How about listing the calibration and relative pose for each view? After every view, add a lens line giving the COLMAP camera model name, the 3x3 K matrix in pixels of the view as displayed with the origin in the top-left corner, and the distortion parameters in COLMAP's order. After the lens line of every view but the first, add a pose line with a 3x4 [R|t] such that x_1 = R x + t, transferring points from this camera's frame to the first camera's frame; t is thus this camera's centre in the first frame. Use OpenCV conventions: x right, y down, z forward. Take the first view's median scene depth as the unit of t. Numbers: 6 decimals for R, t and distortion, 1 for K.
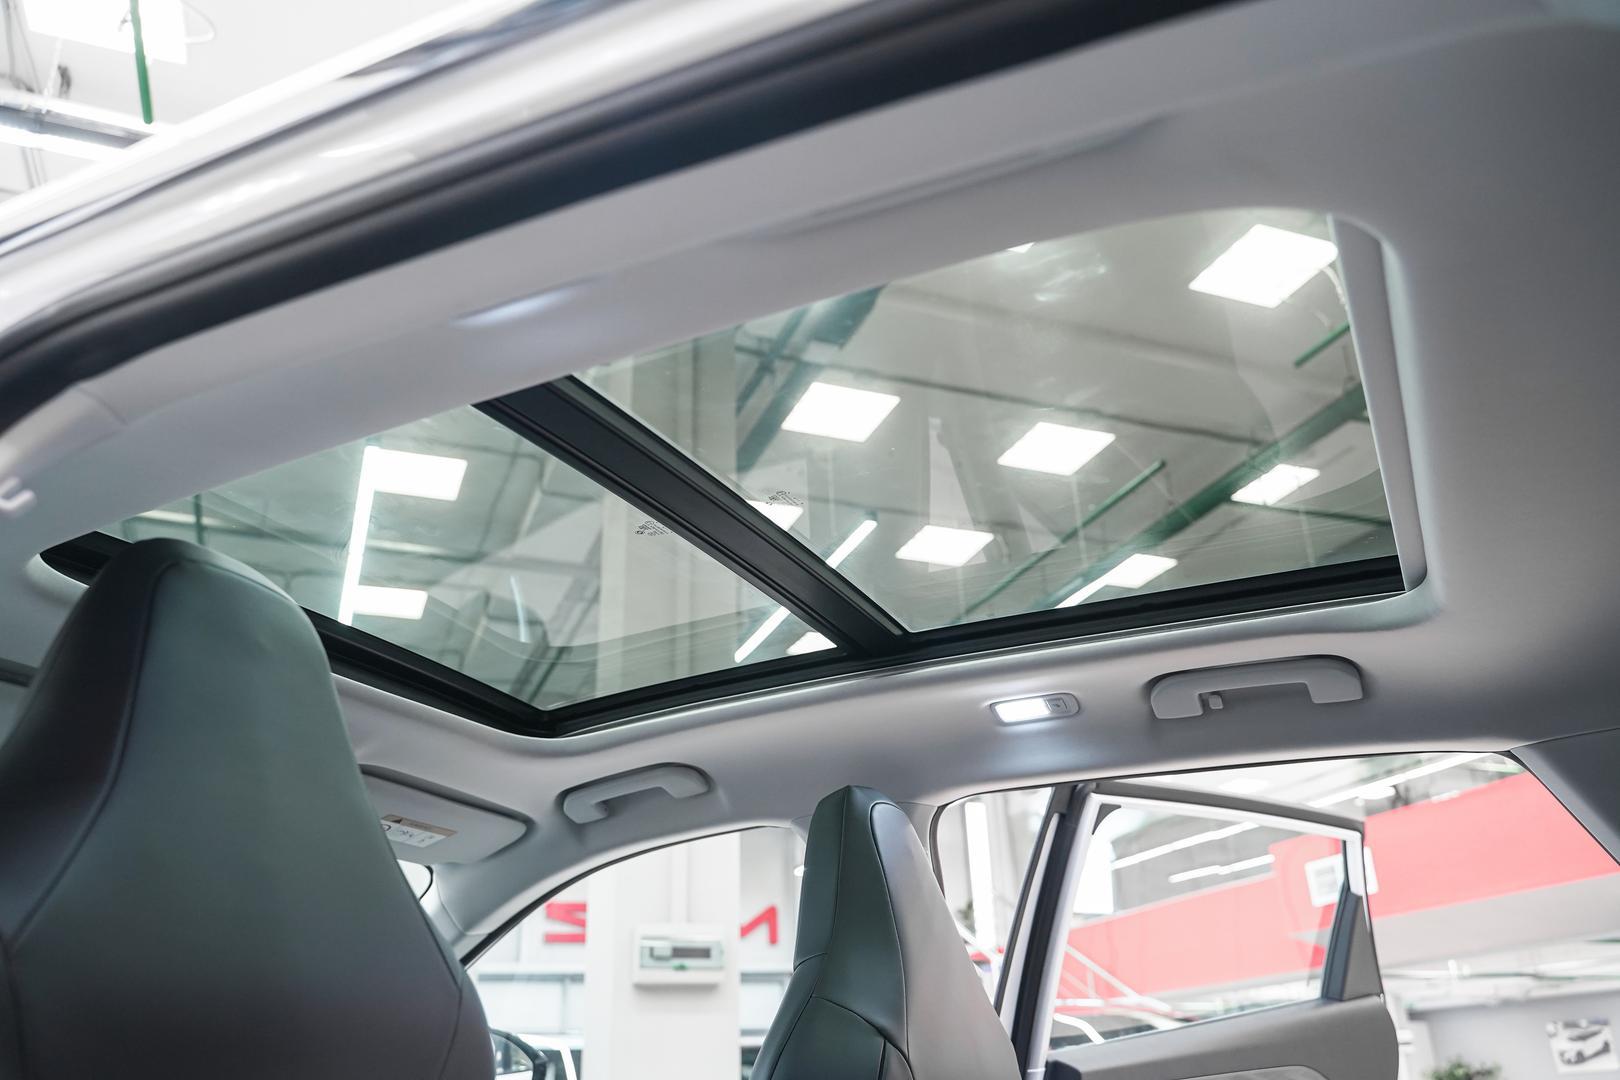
lens RADIAL K [[1333.4, 0, 800.8], [0, 1333.4, 525.9], [0, 0, 1]] dist [-0.016169, -0.000039]
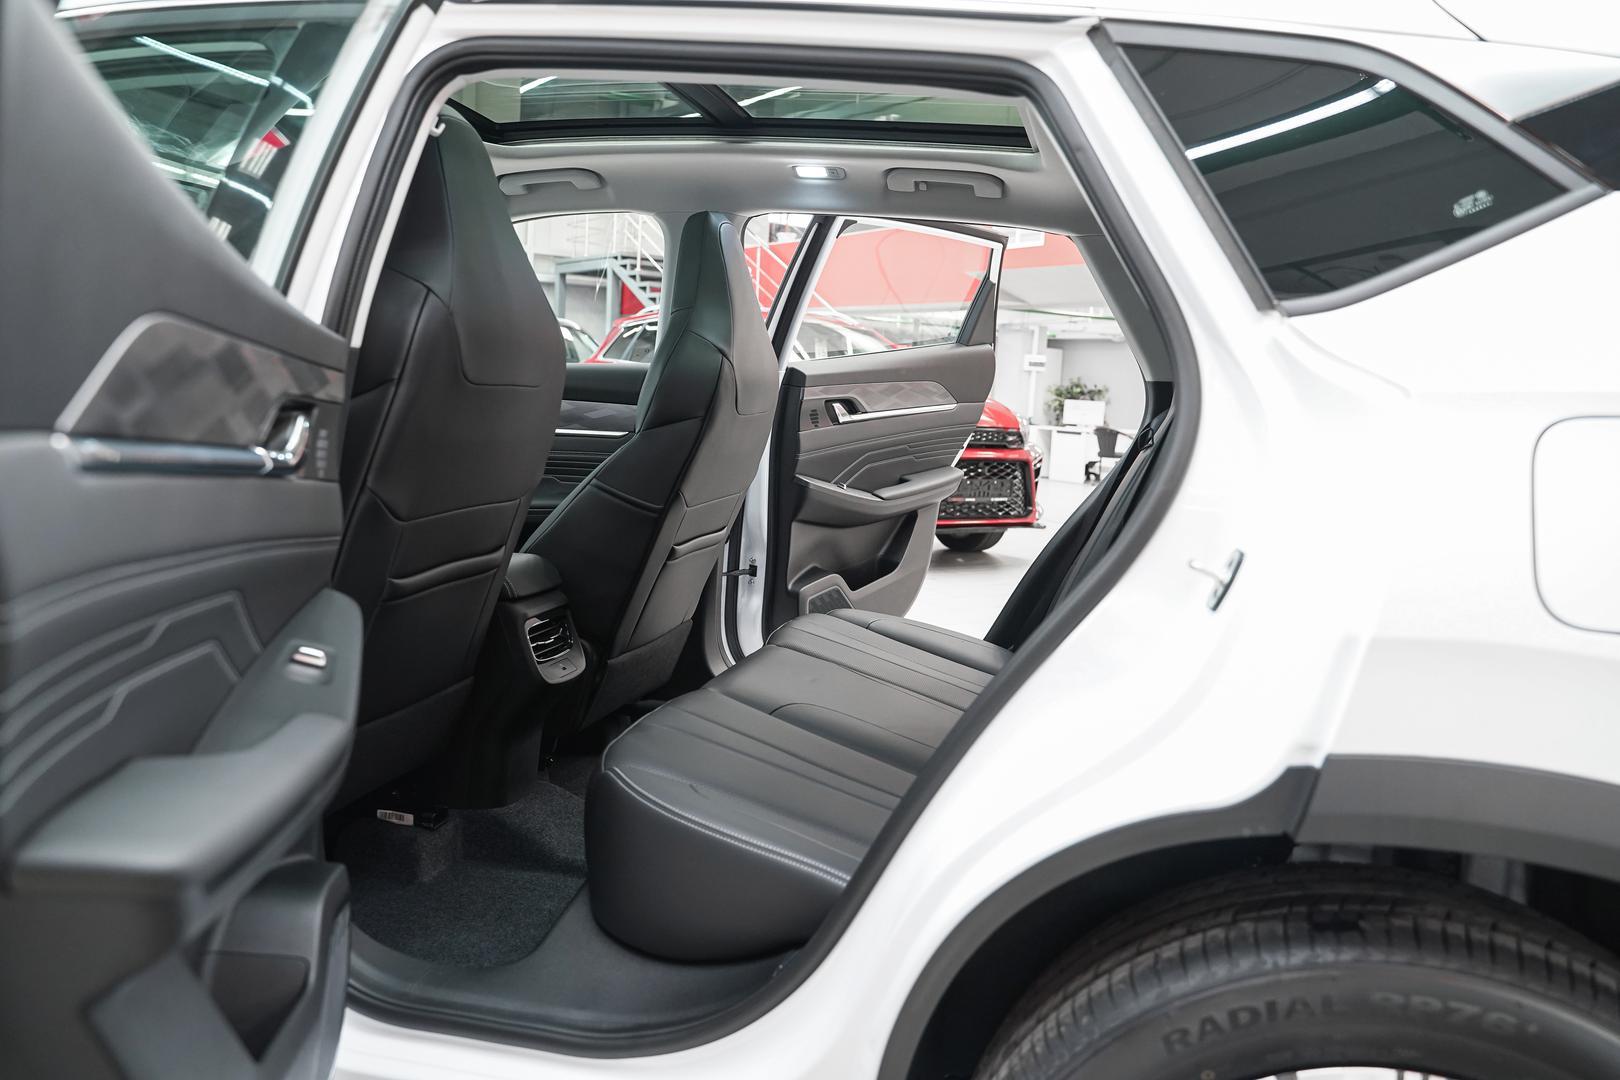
lens RADIAL K [[1333.4, 0, 800.8], [0, 1333.4, 525.9], [0, 0, 1]] dist [-0.016169, -0.000039]
pose [[0.972769, 0.053436, 0.225535, -0.175222], [-0.158384, 0.863682, 0.478506, -0.242448], [-0.169221, -0.501196, 0.848626, -0.554586]]
